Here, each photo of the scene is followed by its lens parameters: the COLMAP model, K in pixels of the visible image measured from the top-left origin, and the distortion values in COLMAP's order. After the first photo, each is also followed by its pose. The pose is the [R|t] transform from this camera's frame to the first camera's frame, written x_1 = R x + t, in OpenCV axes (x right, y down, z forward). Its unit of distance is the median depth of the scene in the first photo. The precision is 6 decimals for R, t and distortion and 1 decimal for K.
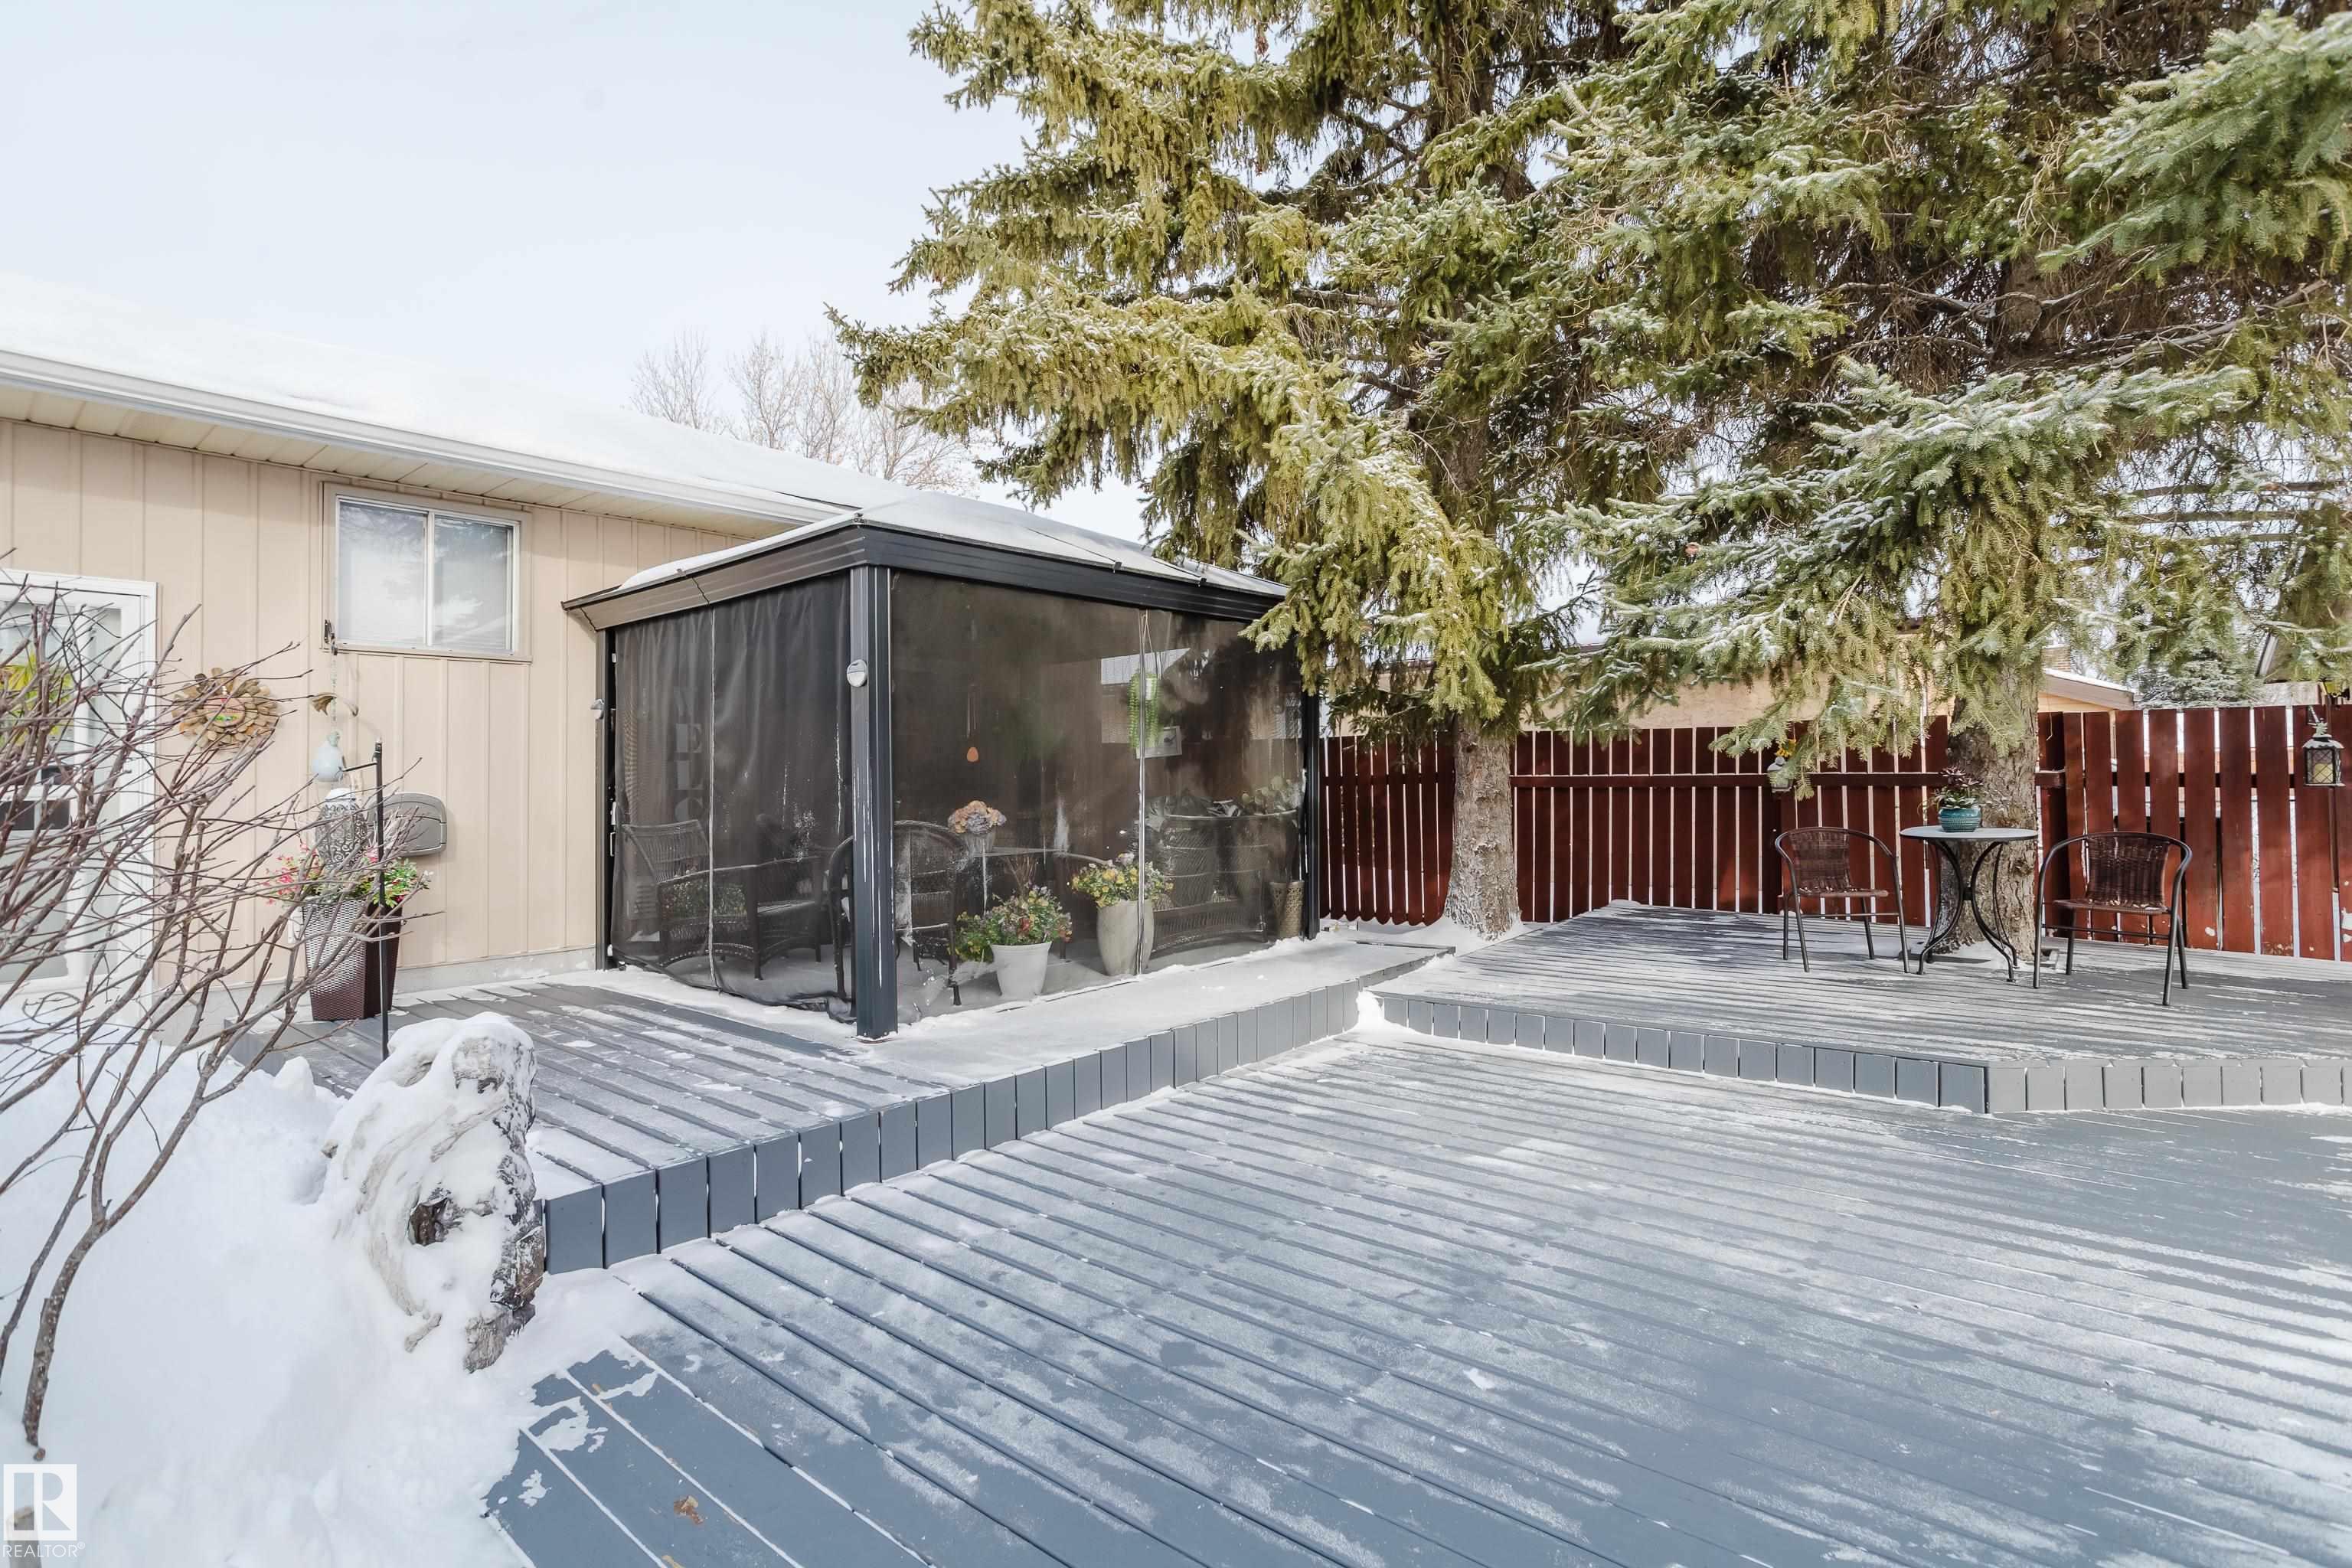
lens RADIAL K [[1129.2, 0, 1176.0], [0, 1129.2, 784.0], [0, 0, 1]] dist [0.001175, 0.025217]
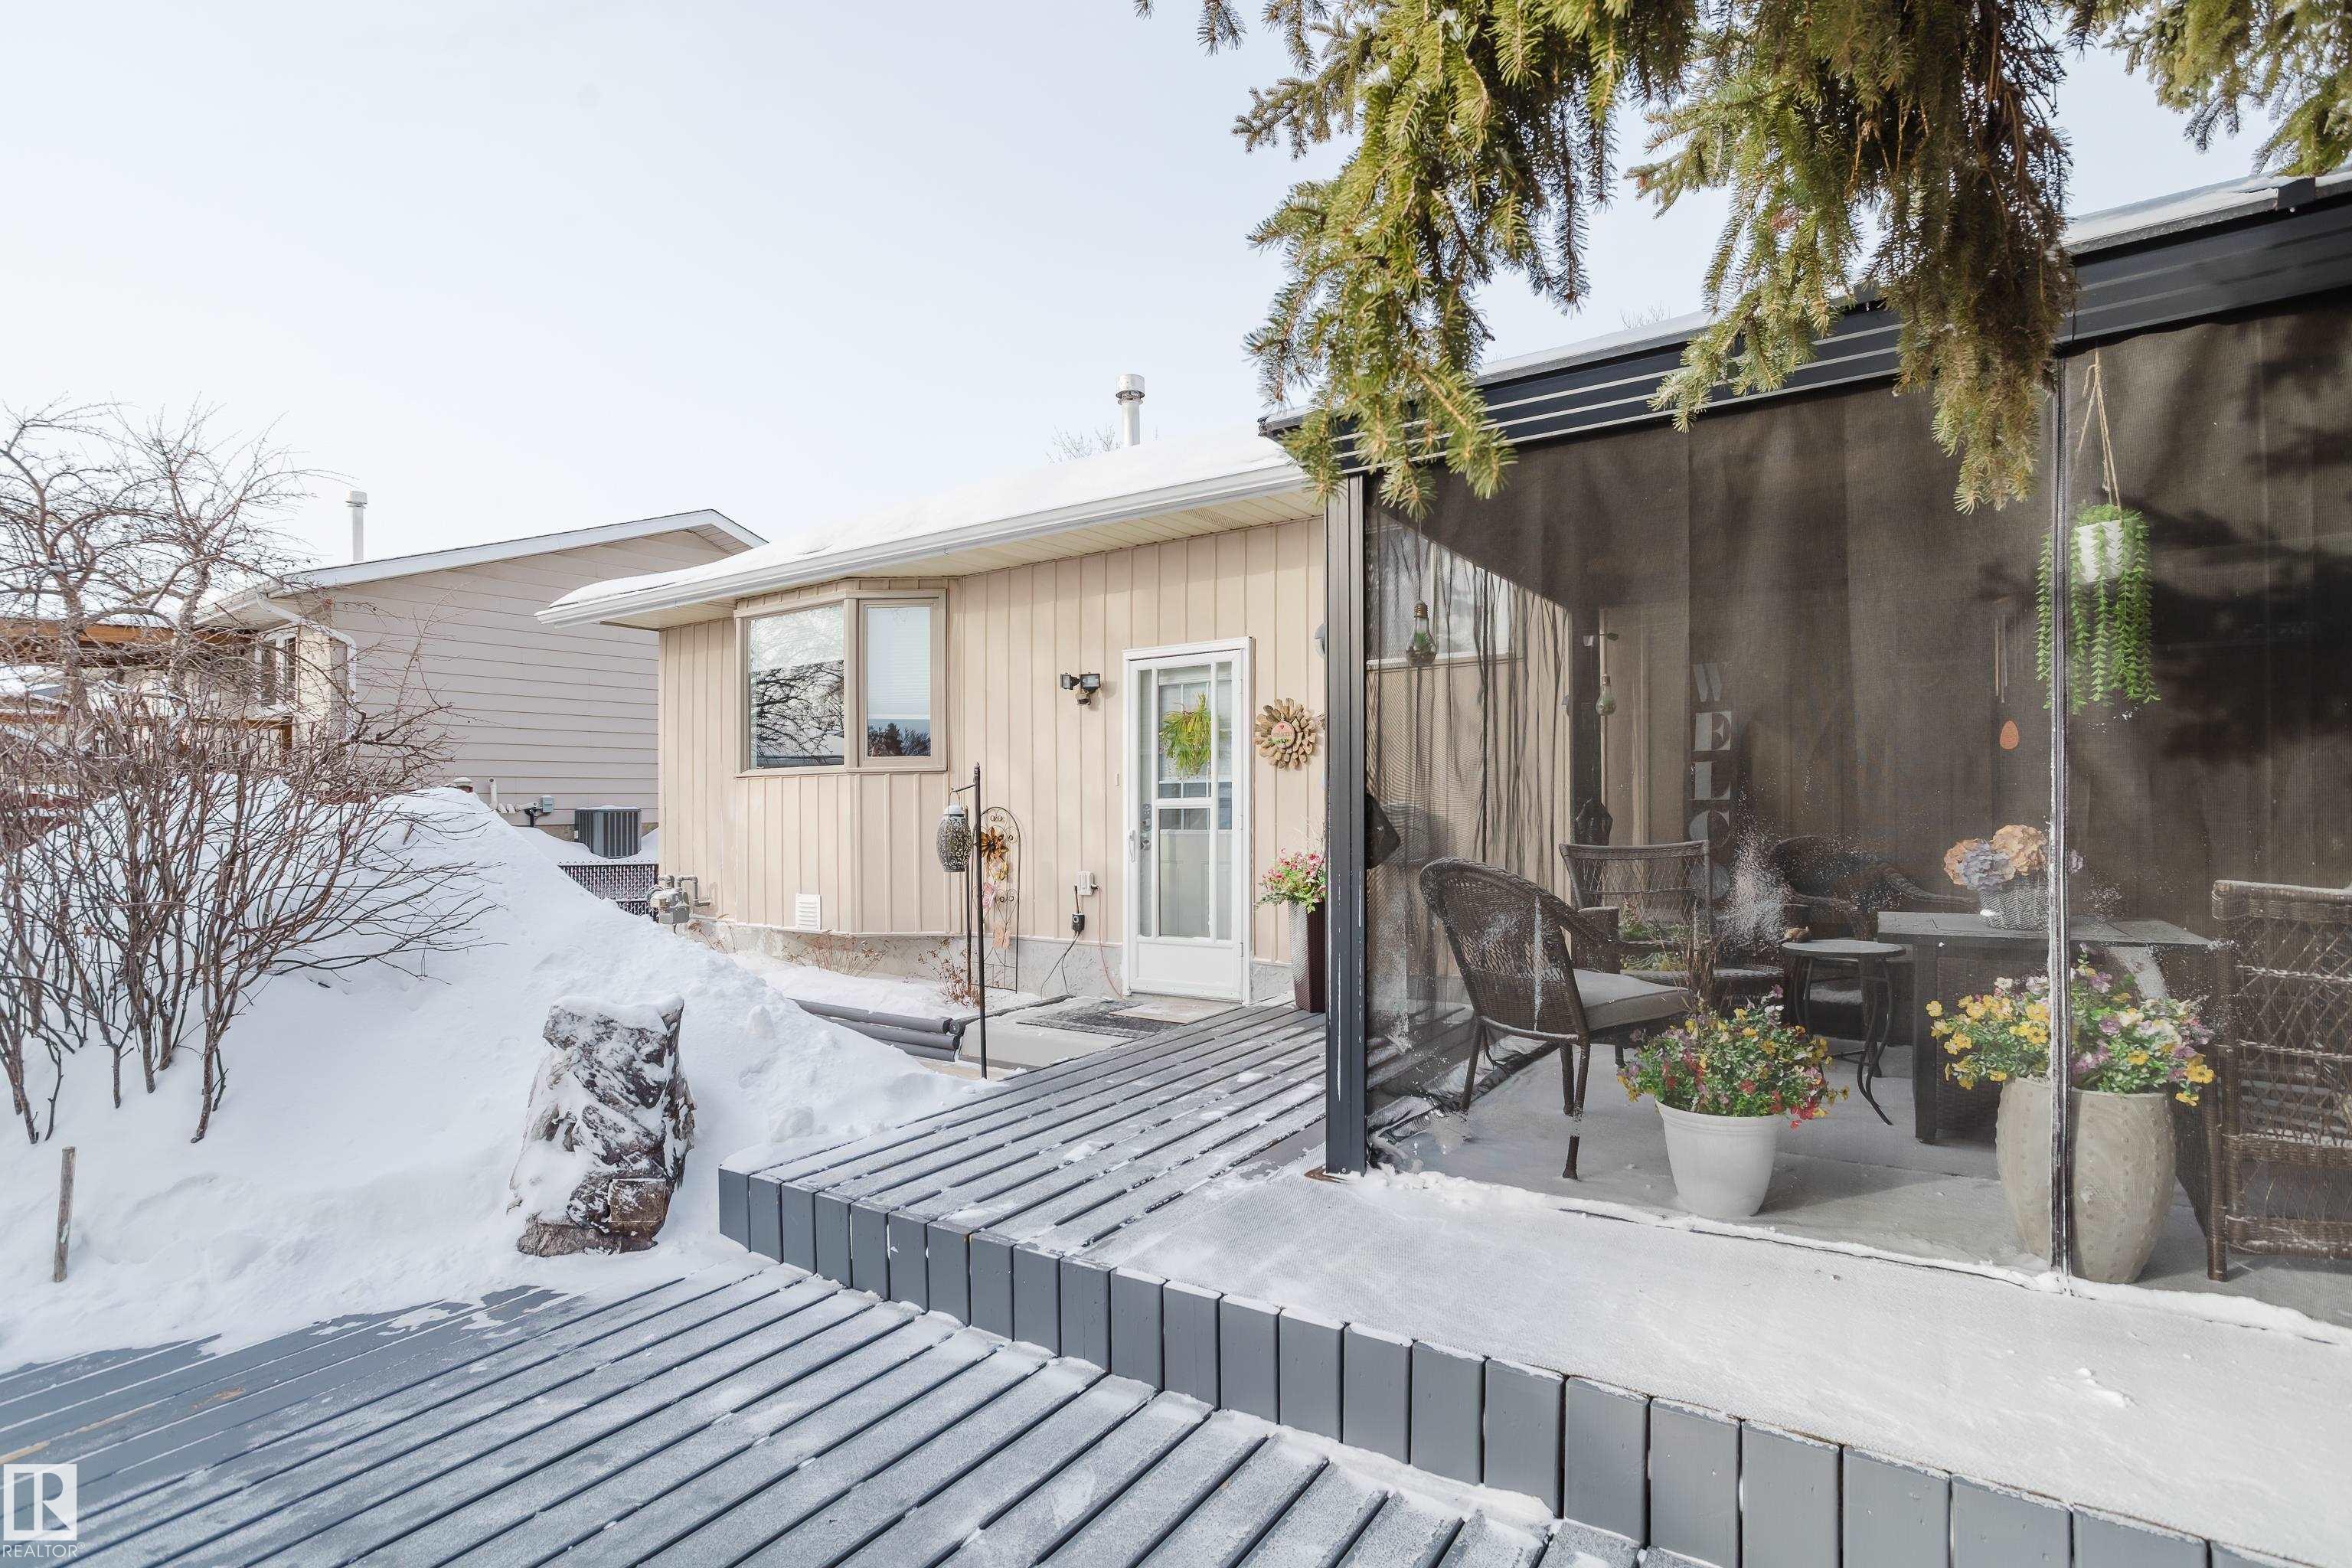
lens RADIAL K [[1152.7, 0, 1176.0], [0, 1152.7, 784.0], [0, 0, 1]] dist [-0.046161, 0.027575]
pose [[0.141733, -0.008988, -0.989864, 0.752919], [0.010501, 0.999916, -0.007576, -0.010376], [0.989849, -0.009321, 0.141815, 1.475071]]
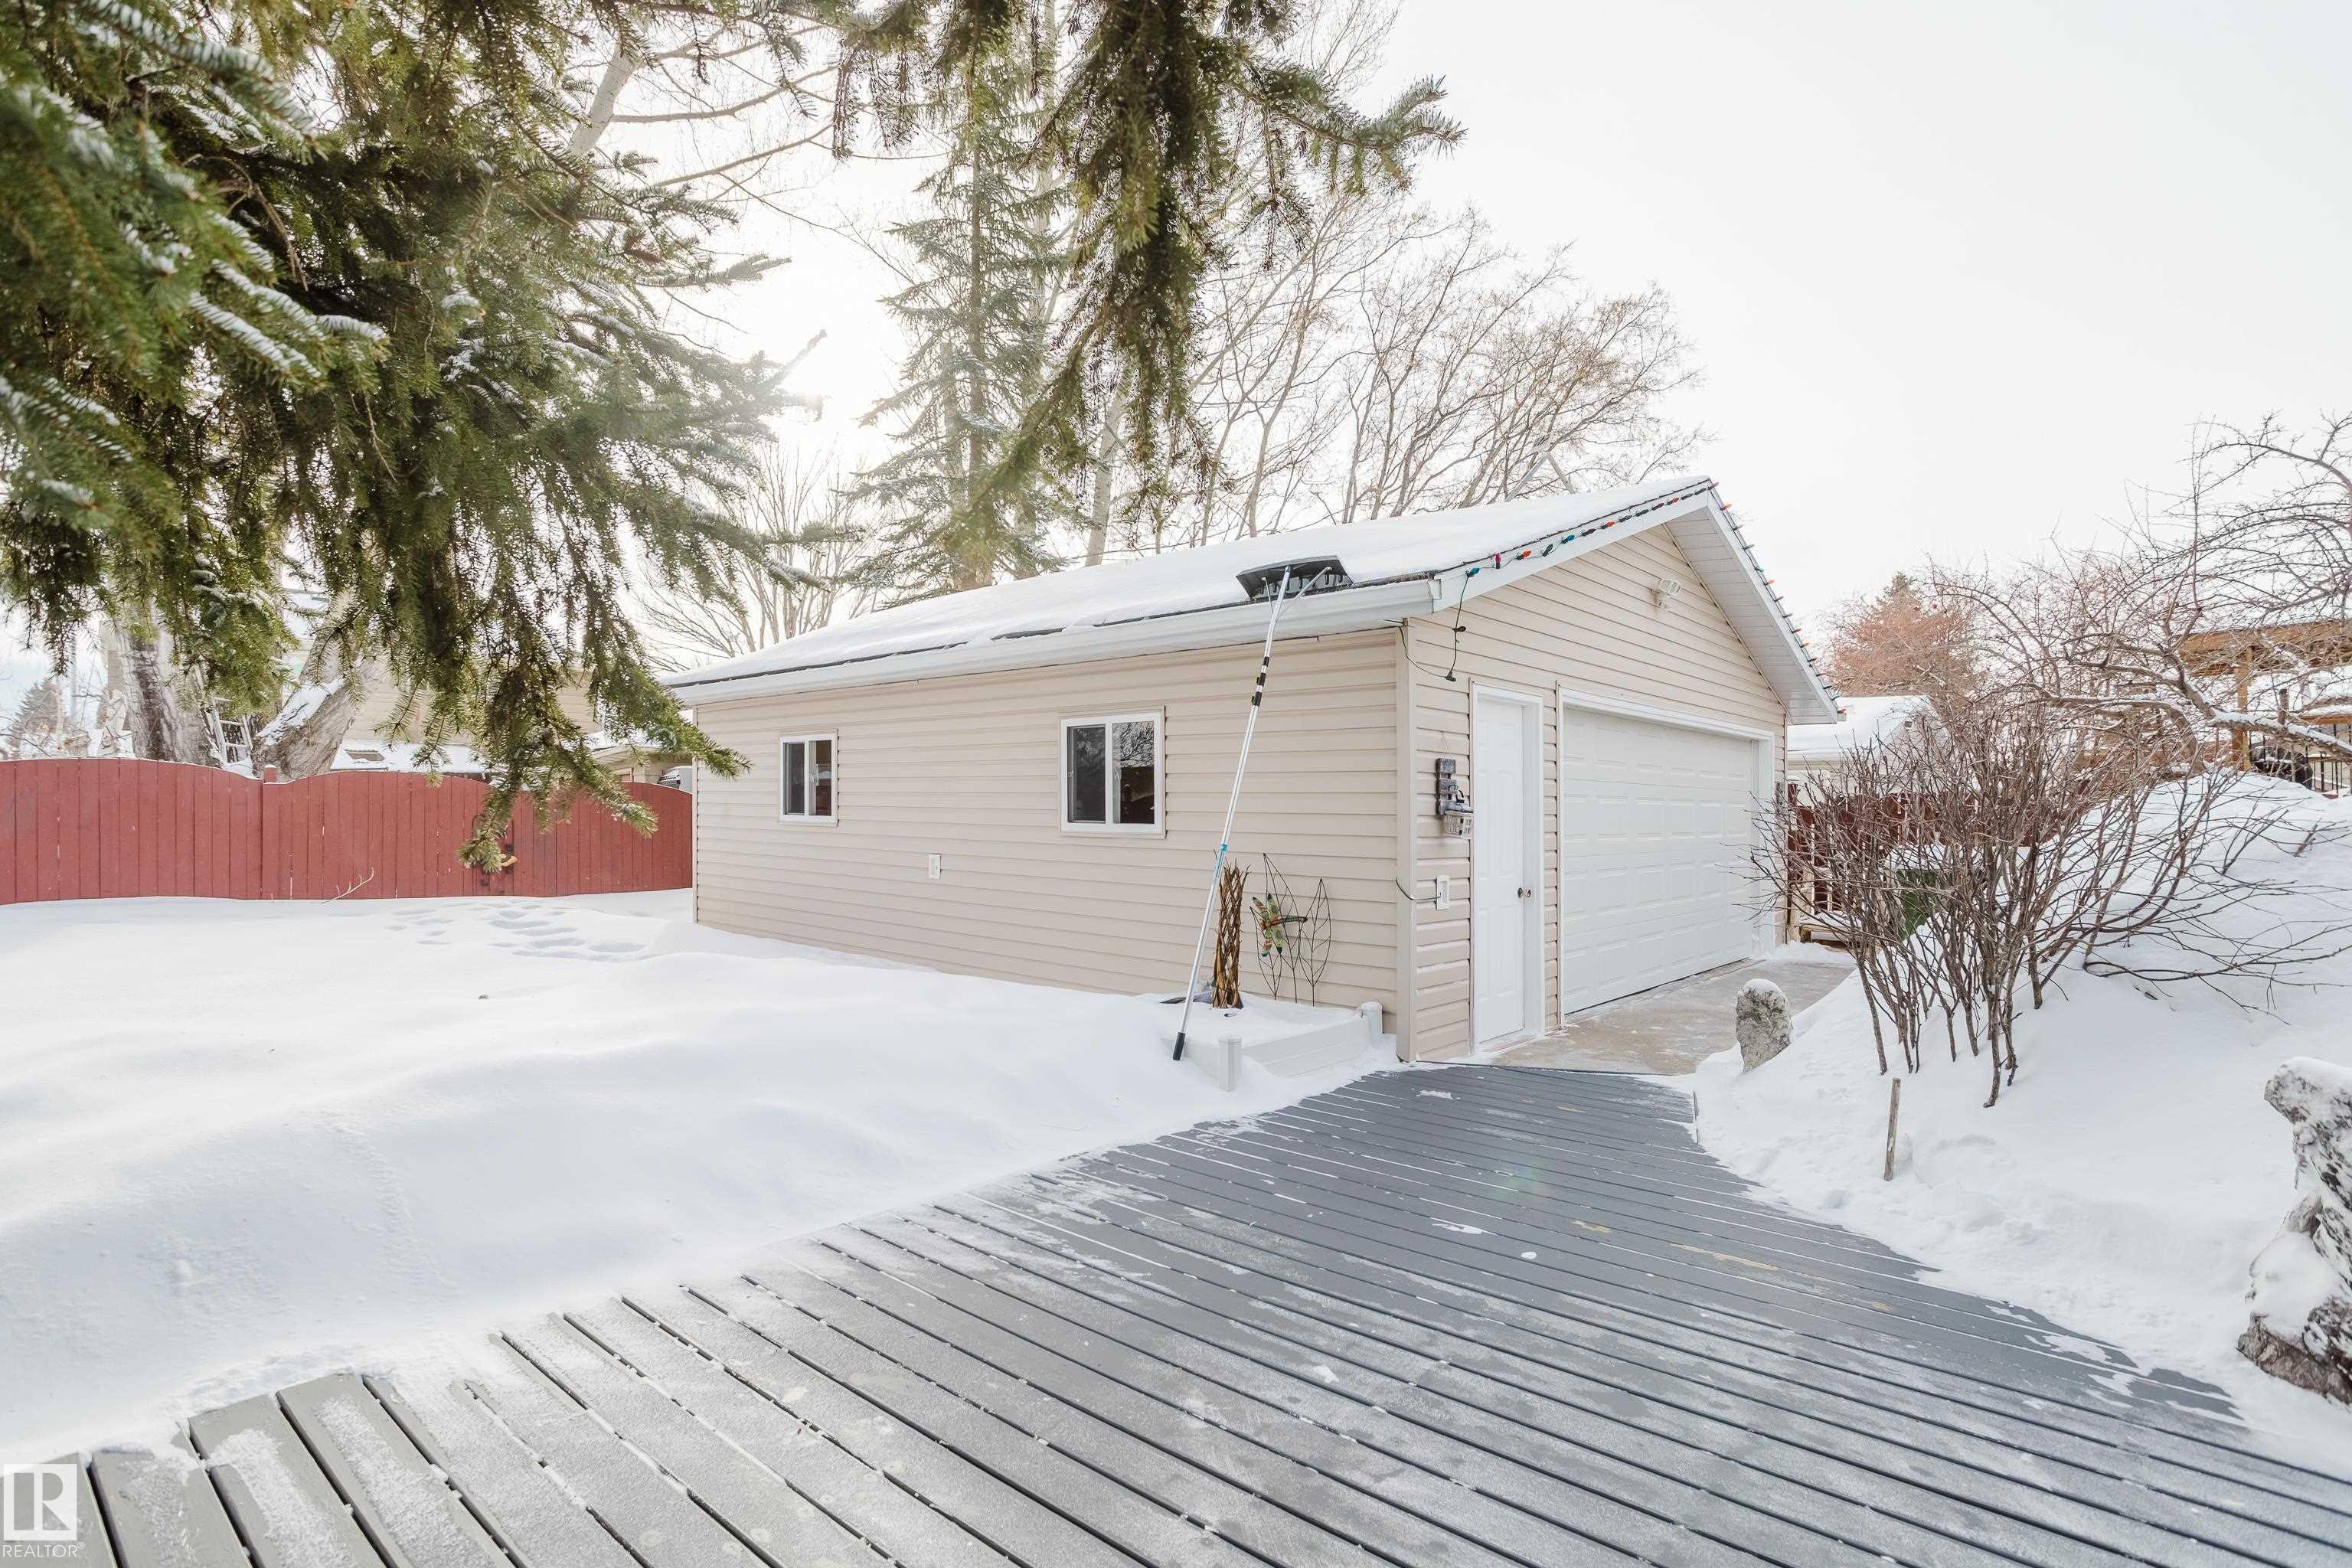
lens RADIAL K [[1152.7, 0, 1176.0], [0, 1152.7, 784.0], [0, 0, 1]] dist [-0.046161, 0.027575]
pose [[-0.999964, 0.001647, -0.008380, 0.391927], [0.001822, 0.999779, -0.020929, -0.009802], [0.008344, -0.020944, -0.999746, 1.964073]]
